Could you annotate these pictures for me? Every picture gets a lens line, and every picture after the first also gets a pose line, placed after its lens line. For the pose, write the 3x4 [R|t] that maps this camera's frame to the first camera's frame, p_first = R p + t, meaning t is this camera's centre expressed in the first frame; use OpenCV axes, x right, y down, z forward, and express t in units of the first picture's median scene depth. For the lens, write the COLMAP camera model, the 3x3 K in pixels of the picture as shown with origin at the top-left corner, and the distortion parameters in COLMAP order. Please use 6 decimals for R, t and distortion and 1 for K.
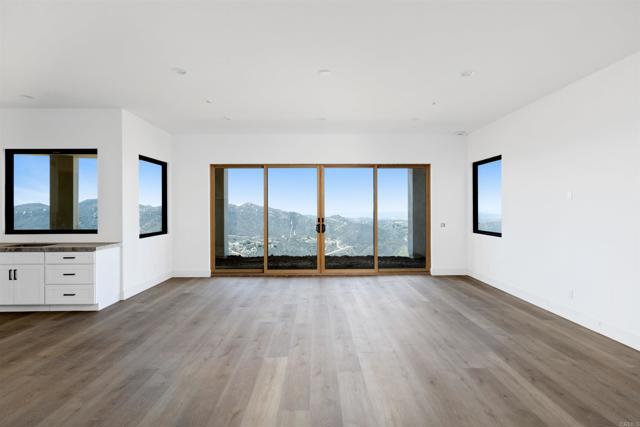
lens RADIAL K [[328.4, 0, 322.1], [0, 328.4, 207.0], [0, 0, 1]] dist [-0.000957, 0.000995]
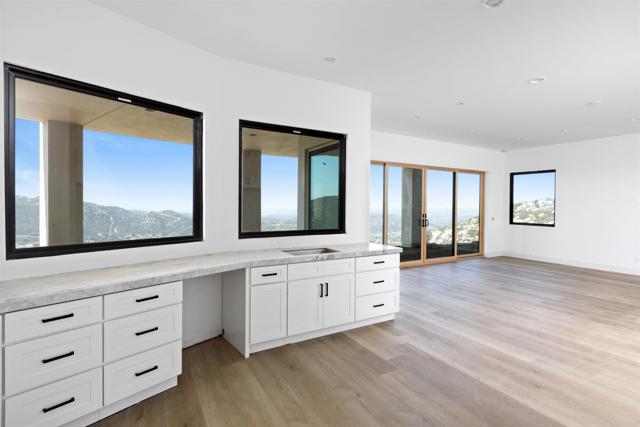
lens RADIAL K [[312.9, 0, 323.1], [0, 312.9, 210.2], [0, 0, 1]] dist [0.002832, -0.000741]
pose [[0.871562, 0.001655, 0.490283, -0.852157], [-0.013925, 0.999674, 0.021380, 0.002818], [-0.490088, -0.025461, 0.871301, 0.242702]]
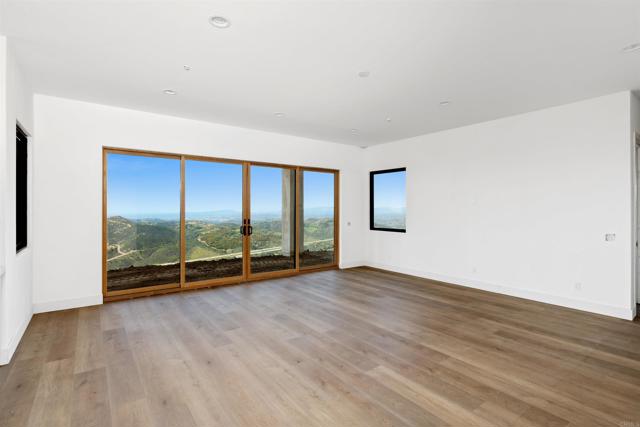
lens RADIAL K [[312.9, 0, 320.8], [0, 312.9, 210.5], [0, 0, 1]] dist [0.002832, -0.000741]
pose [[0.811573, 0.003626, 0.584239, -0.358346], [-0.008769, 0.999944, 0.005974, 0.002020], [-0.584185, -0.009972, 0.811560, 0.169587]]
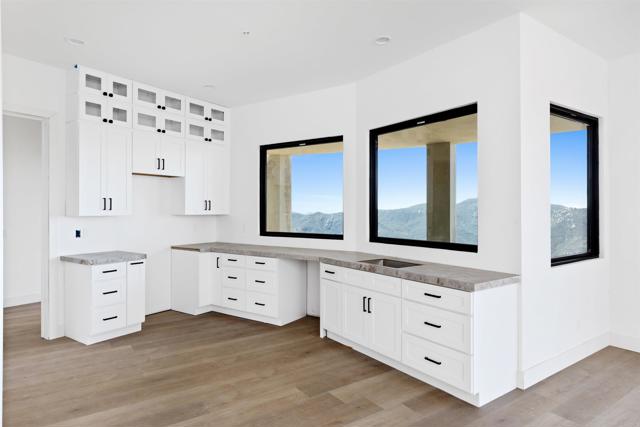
lens RADIAL K [[385.2, 0, 324.9], [0, 385.2, 210.4], [0, 0, 1]] dist [-0.005630, -0.000360]
pose [[0.559083, 0.005426, -0.829094, -0.216076], [0.003022, 0.999959, 0.008582, 0.002437], [0.829106, -0.007303, 0.559043, 0.316085]]
